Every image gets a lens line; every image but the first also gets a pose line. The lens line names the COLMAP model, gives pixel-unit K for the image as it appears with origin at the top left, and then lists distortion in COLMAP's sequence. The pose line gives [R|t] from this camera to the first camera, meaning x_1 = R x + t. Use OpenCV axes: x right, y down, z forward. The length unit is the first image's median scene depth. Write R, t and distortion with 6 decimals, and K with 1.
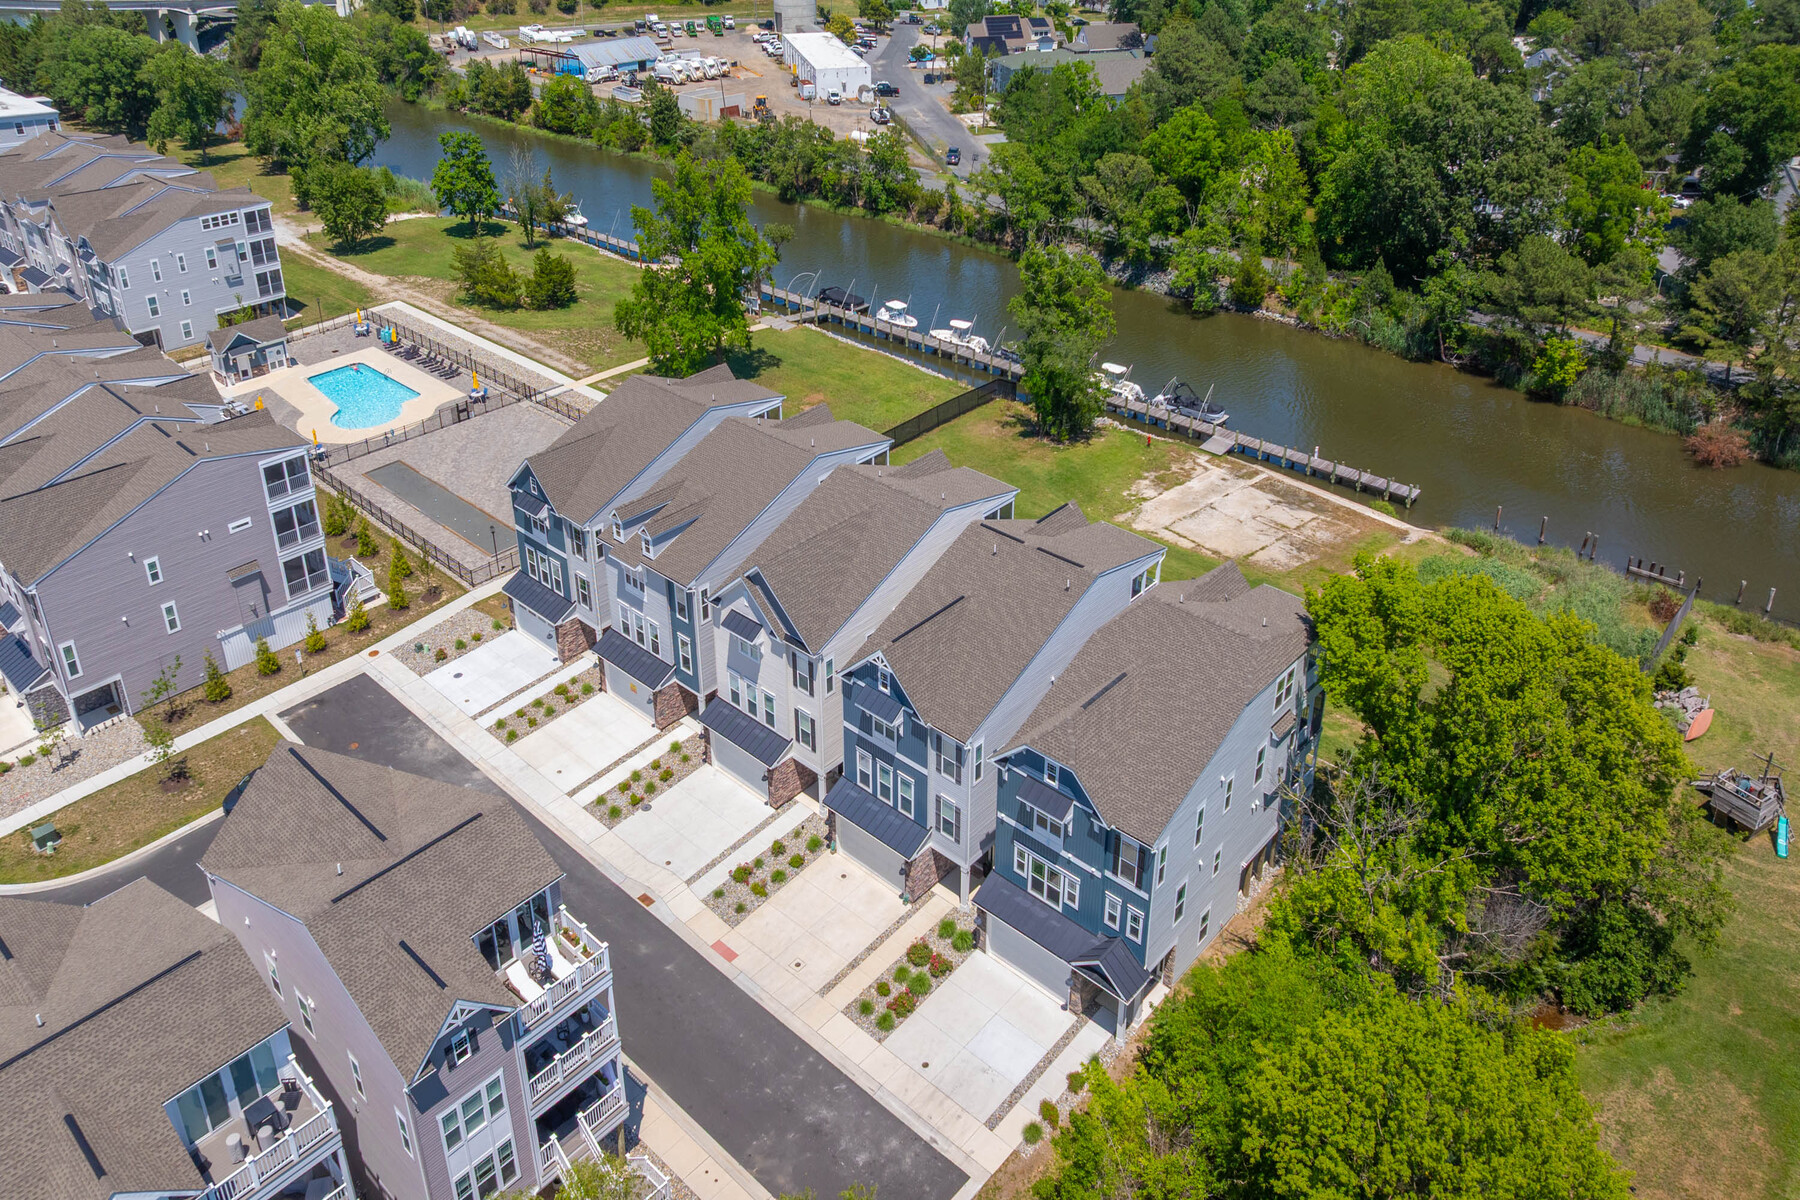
lens RADIAL K [[1321.7, 0, 870.2], [0, 1321.7, 365.1], [0, 0, 1]] dist [-0.008061, 0.001684]
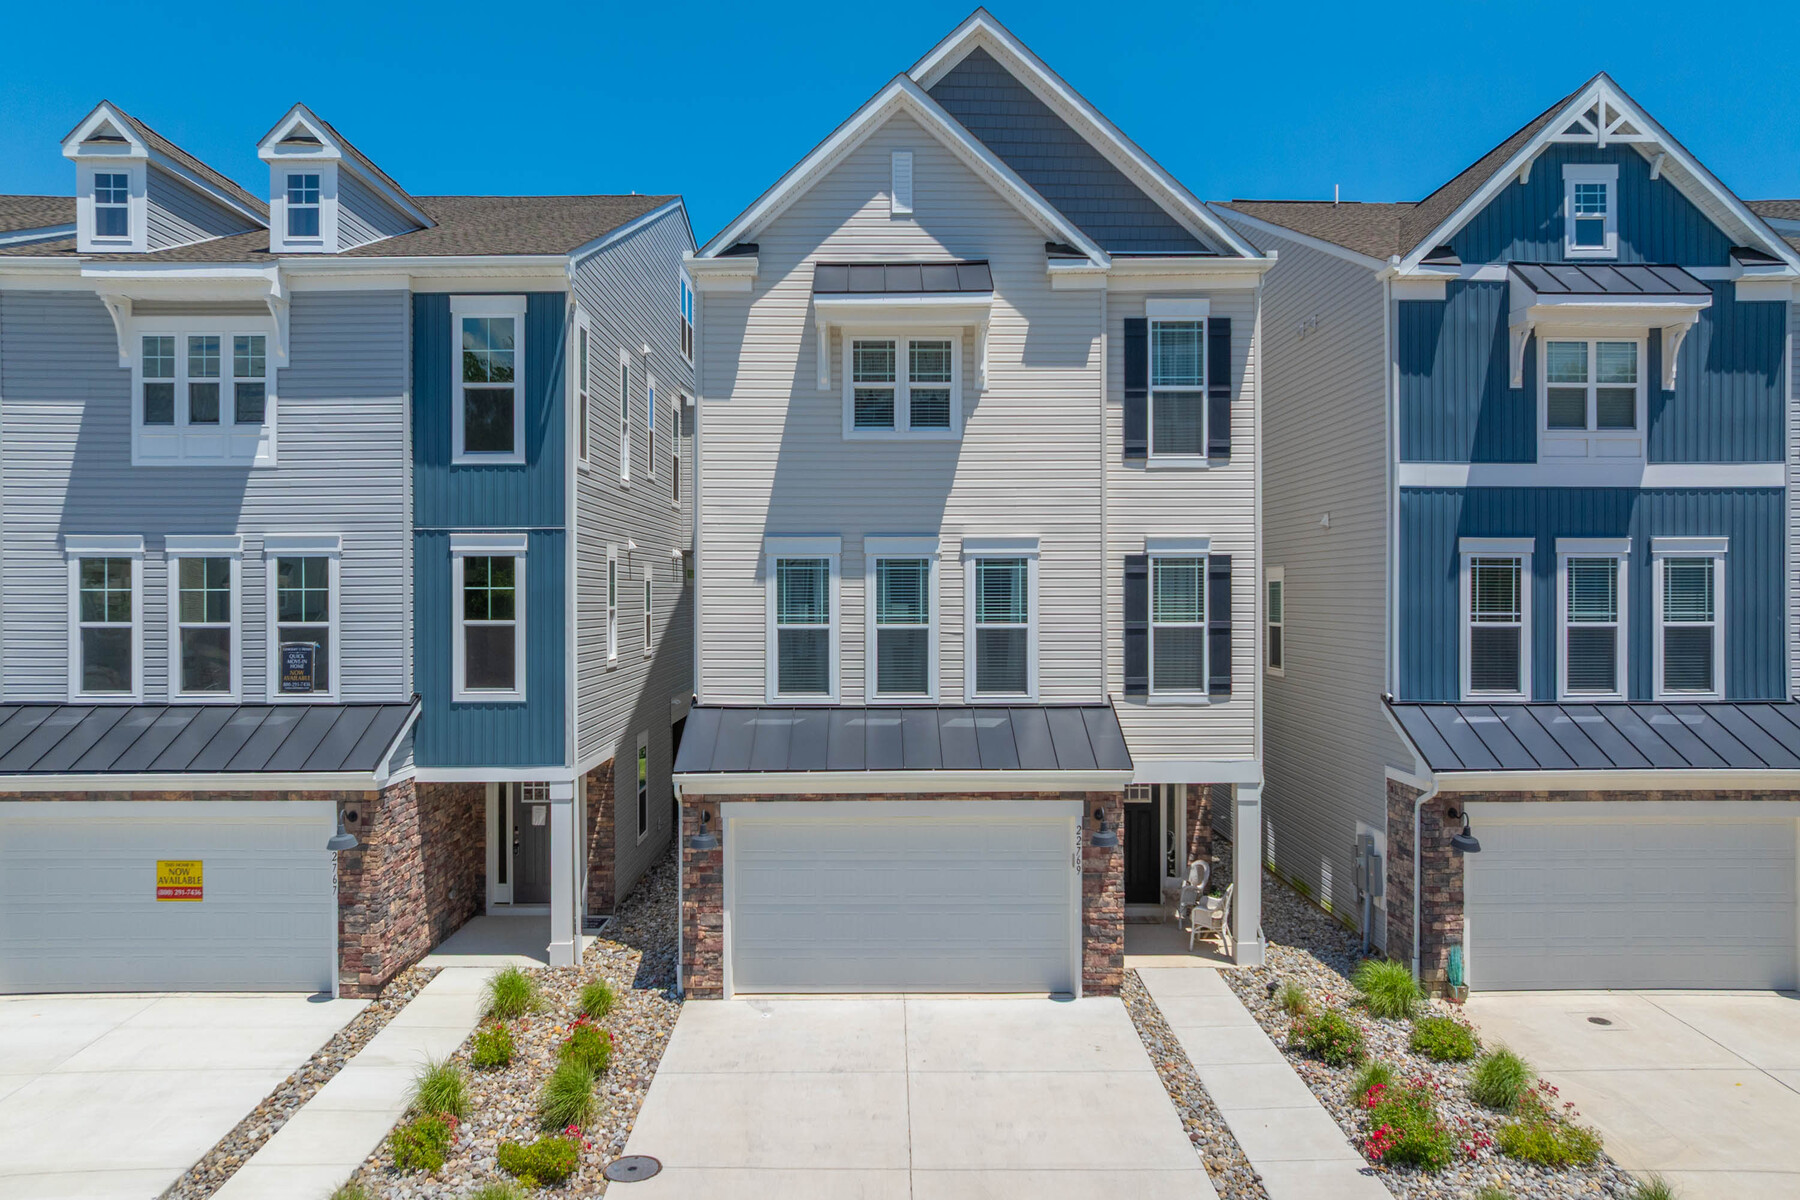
lens RADIAL K [[1236.6, 0, 866.3], [0, 1236.6, 577.3], [0, 0, 1]] dist [-0.026341, 0.013590]
pose [[0.708437, 0.024535, 0.705348, -0.176670], [0.243633, 0.929460, -0.277031, 0.203572], [-0.662390, 0.368105, 0.652486, 0.547576]]
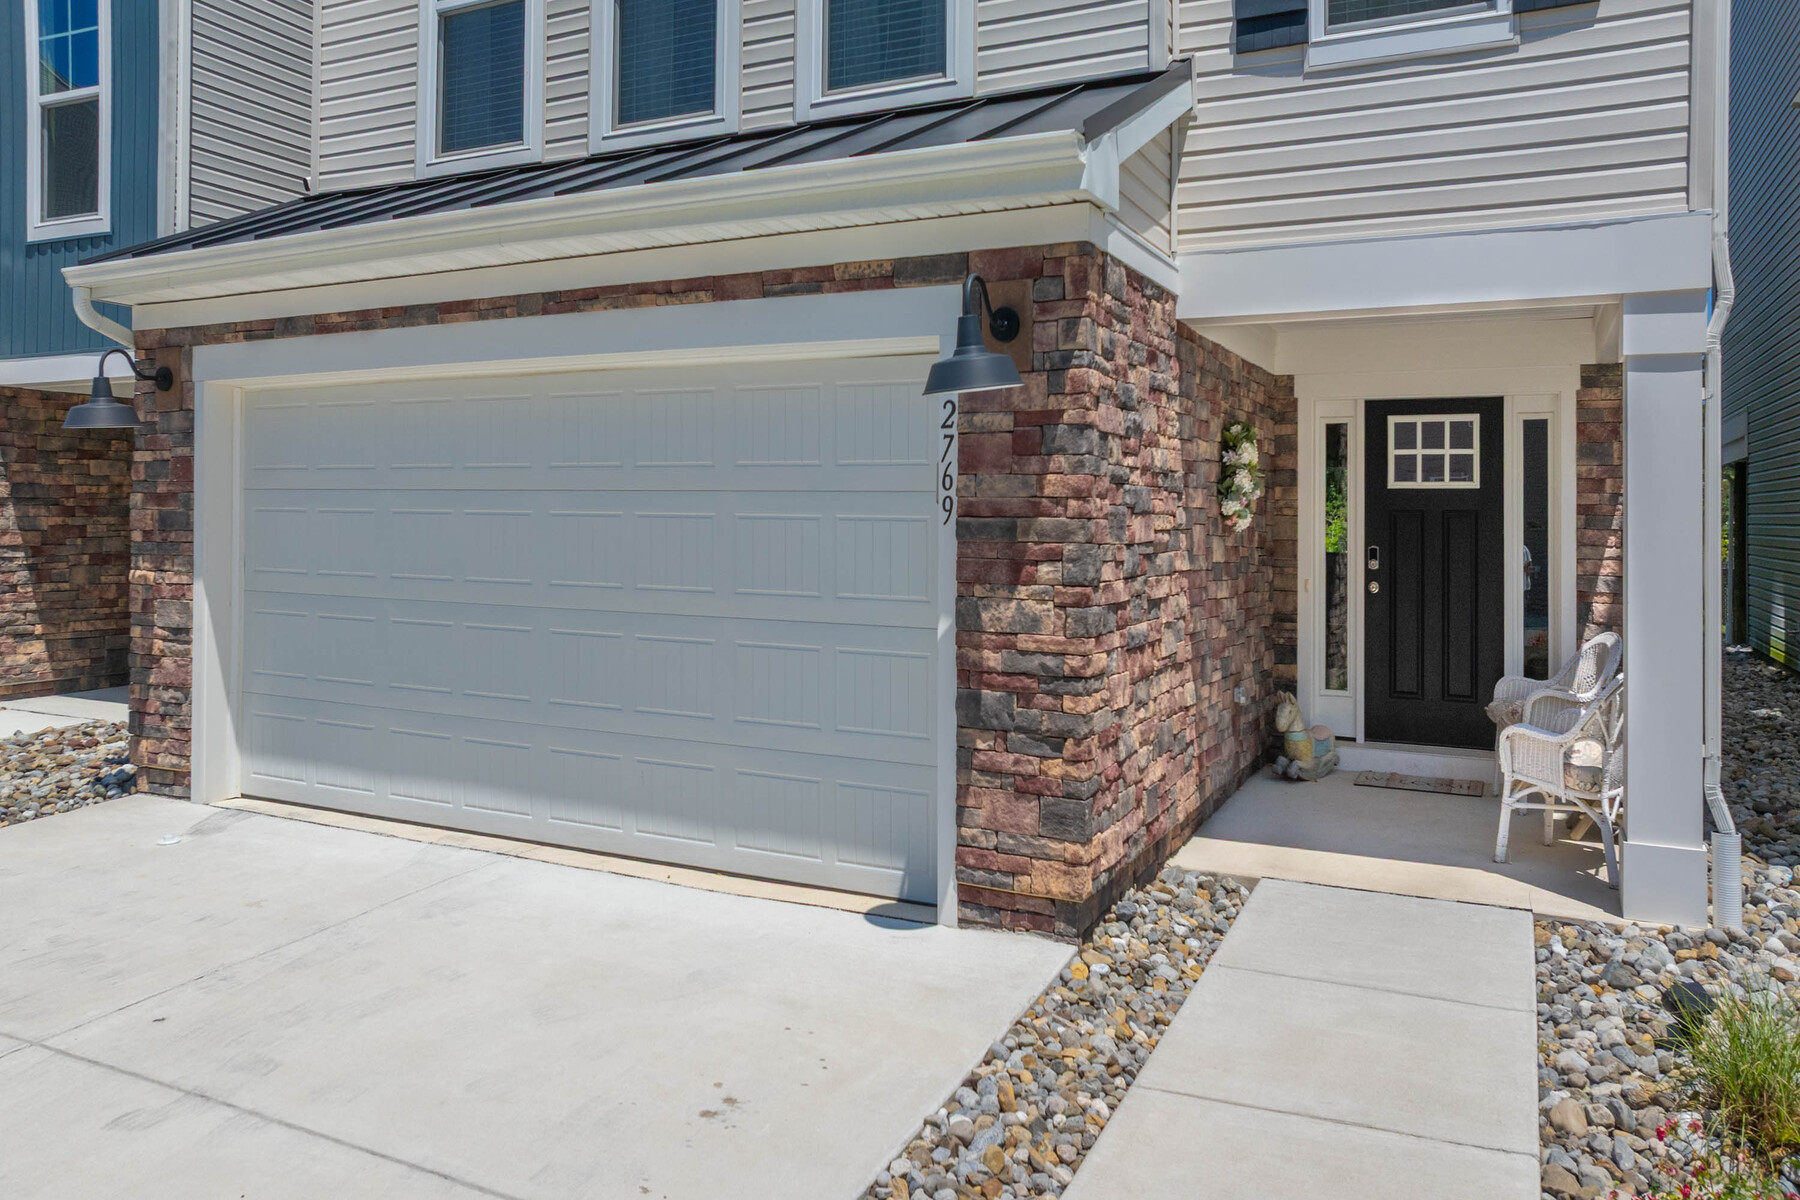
lens RADIAL K [[1236.6, 0, 909.6], [0, 1236.6, 499.1], [0, 0, 1]] dist [-0.026341, 0.013590]
pose [[0.945067, 0.033591, 0.325147, -0.066621], [0.092419, 0.926662, -0.364358, 0.218012], [-0.313541, 0.374392, 0.872653, 0.602072]]
